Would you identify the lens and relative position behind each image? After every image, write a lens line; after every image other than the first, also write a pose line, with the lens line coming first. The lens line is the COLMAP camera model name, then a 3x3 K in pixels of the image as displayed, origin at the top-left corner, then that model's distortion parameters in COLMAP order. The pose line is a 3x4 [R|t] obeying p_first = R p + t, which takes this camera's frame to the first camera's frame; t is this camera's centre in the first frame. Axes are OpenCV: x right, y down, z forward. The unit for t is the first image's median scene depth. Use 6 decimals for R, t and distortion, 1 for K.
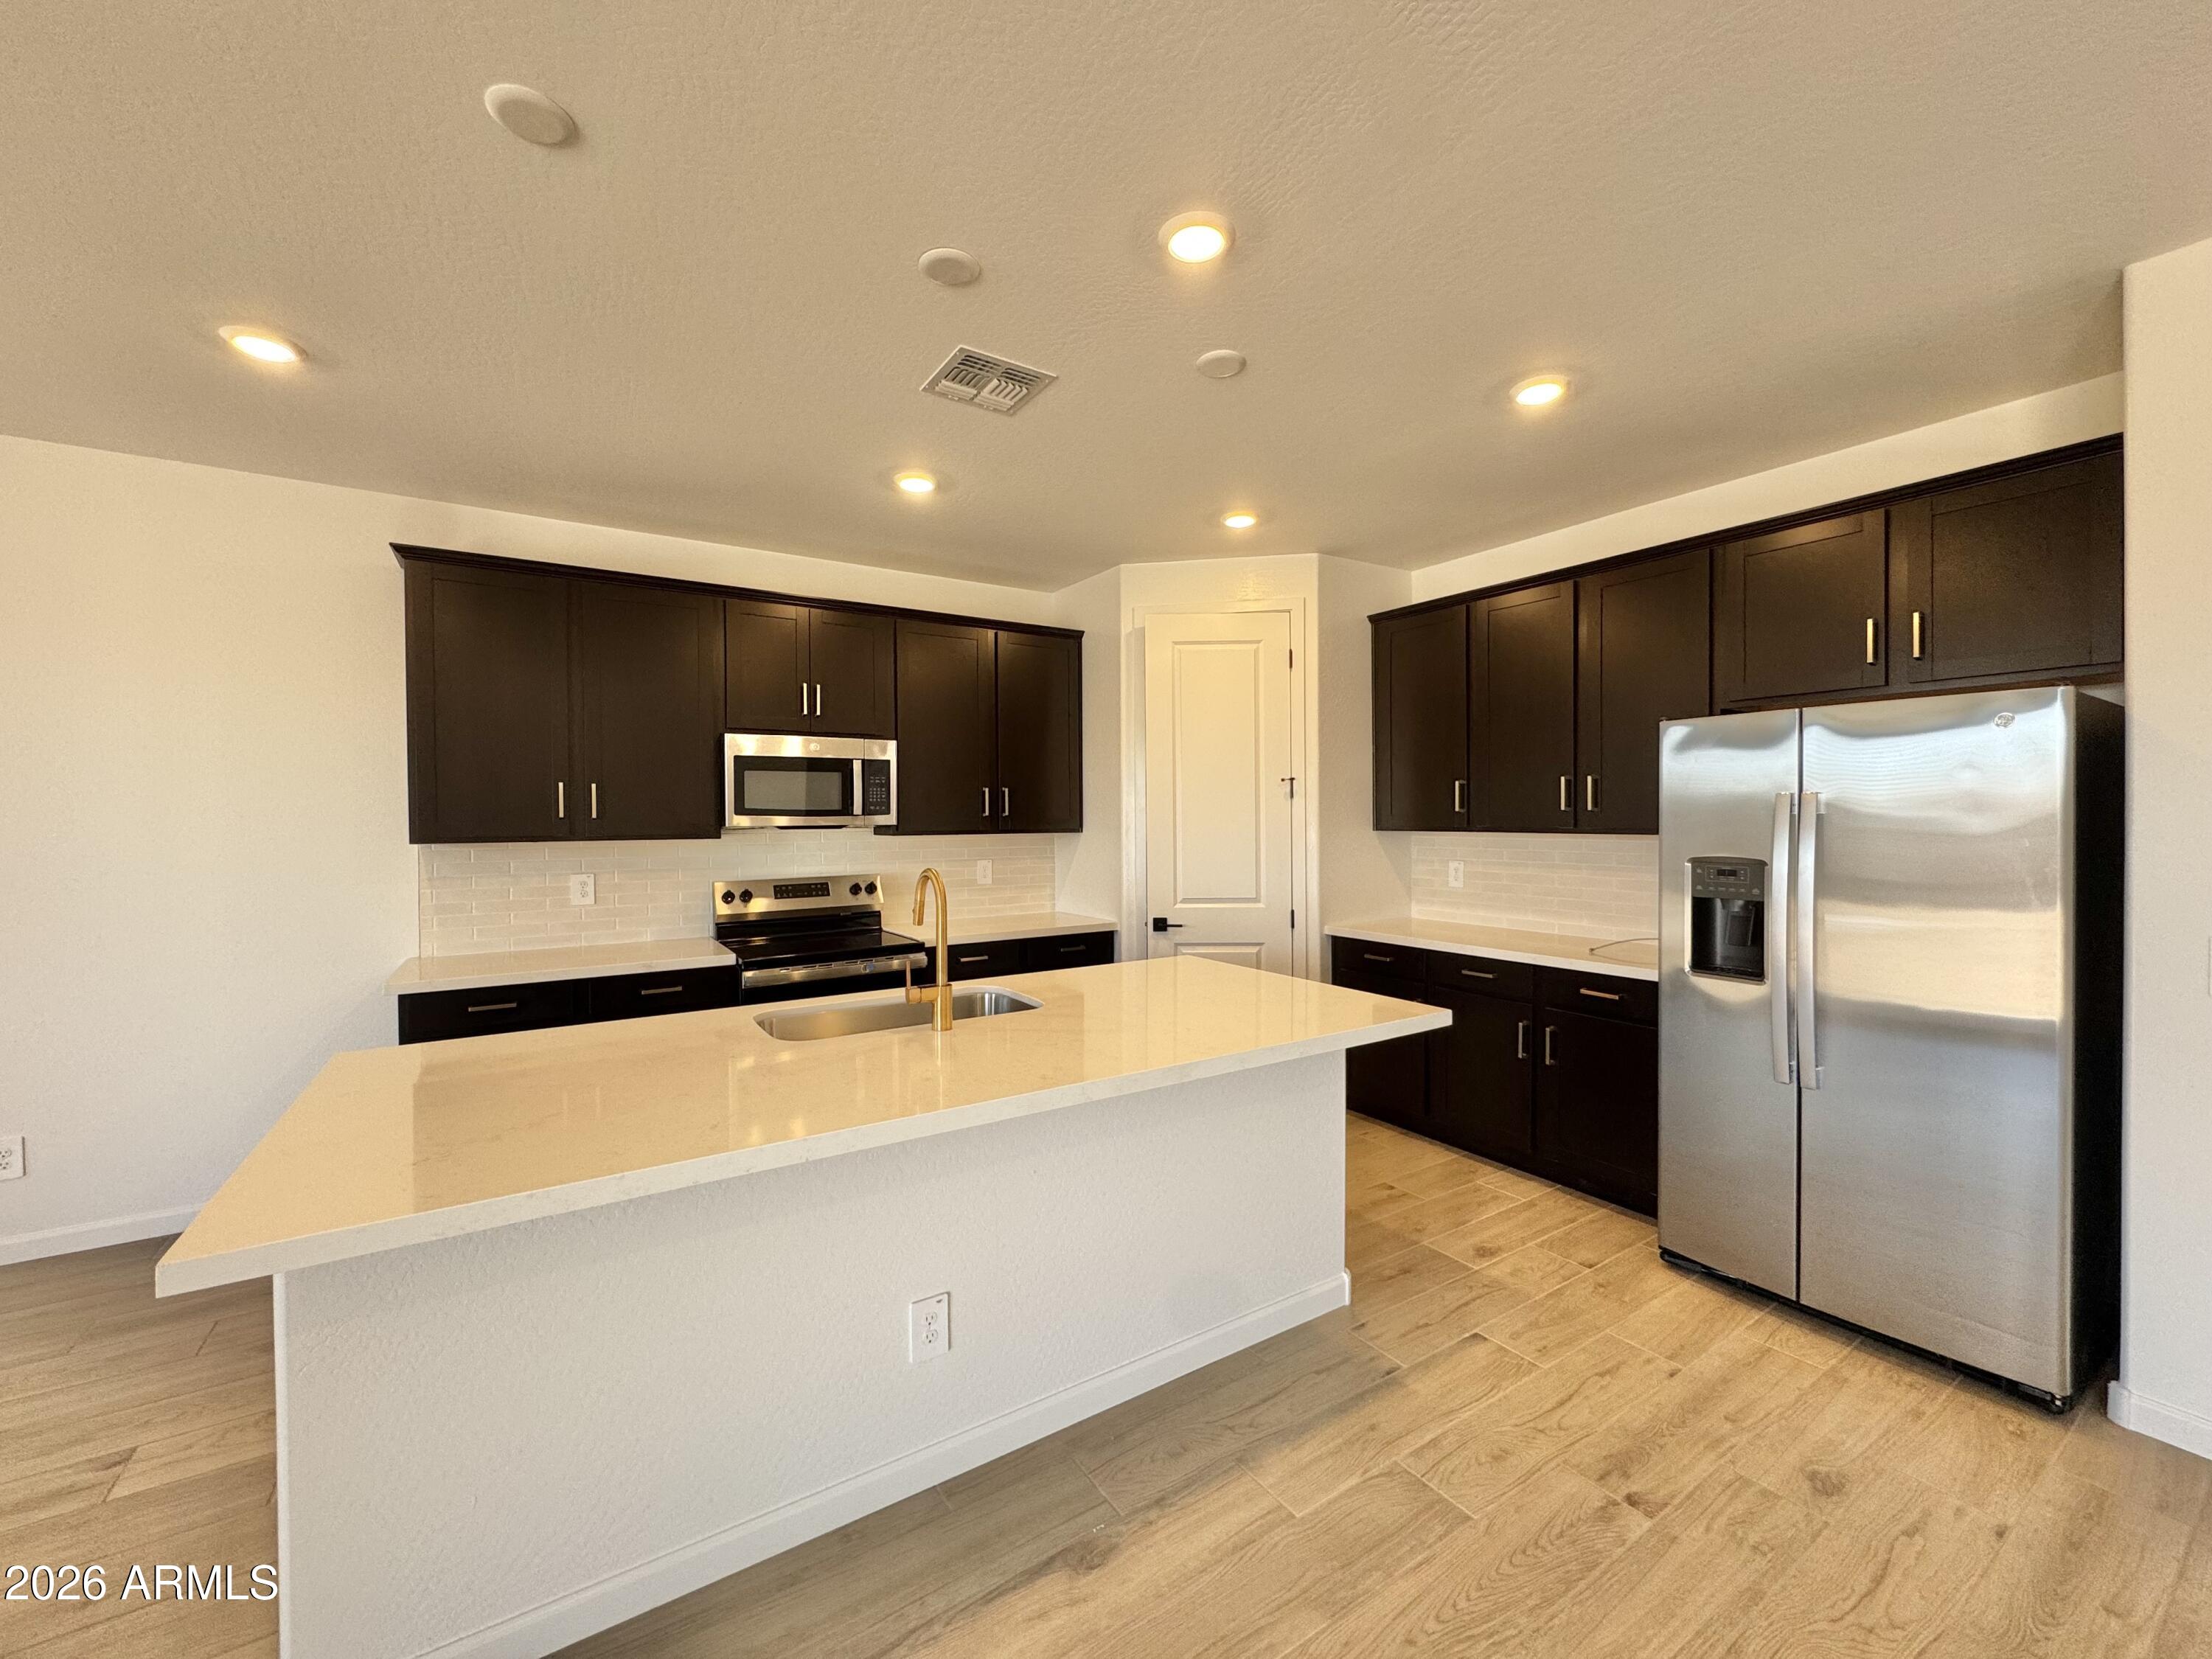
lens RADIAL K [[878.3, 0, 1107.8], [0, 878.3, 828.4], [0, 0, 1]] dist [-0.000902, -0.000323]
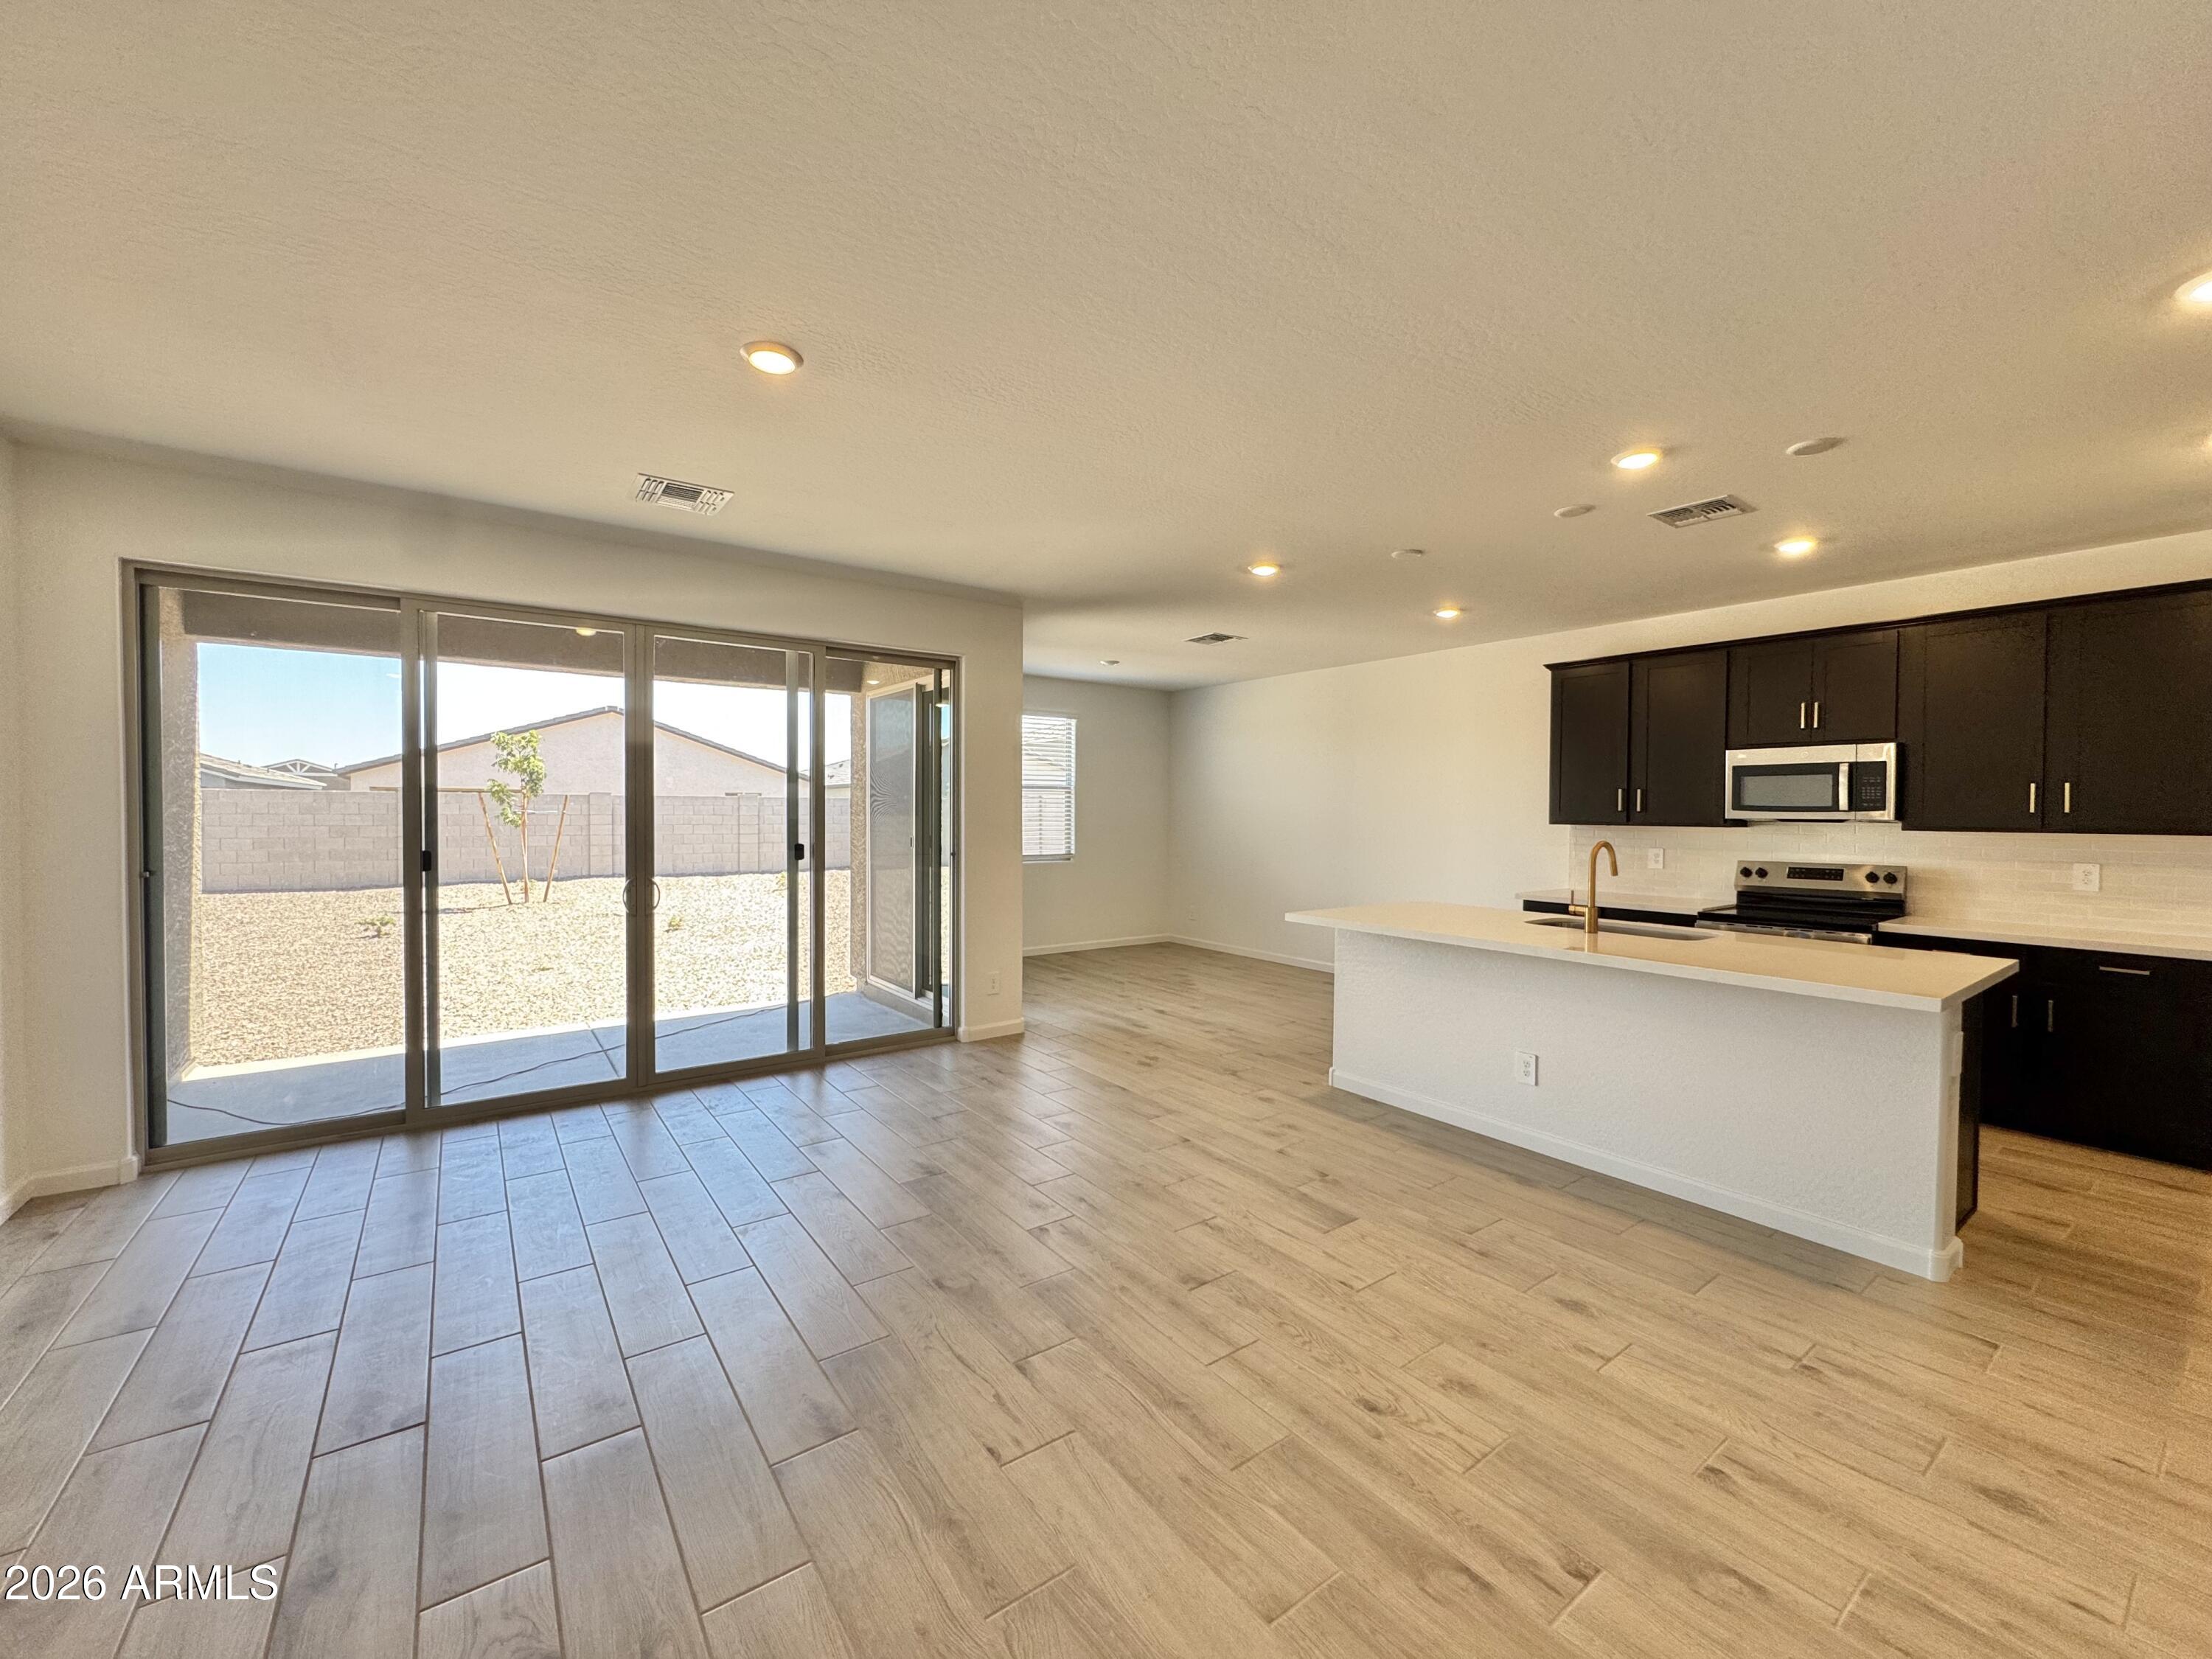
lens RADIAL K [[878.3, 0, 1100.9], [0, 878.3, 825.3], [0, 0, 1]] dist [-0.000902, -0.000323]
pose [[0.049222, 0.022698, -0.998530, 0.872585], [-0.017270, 0.999612, 0.021871, -0.004874], [0.998639, 0.016168, 0.049594, -0.036082]]
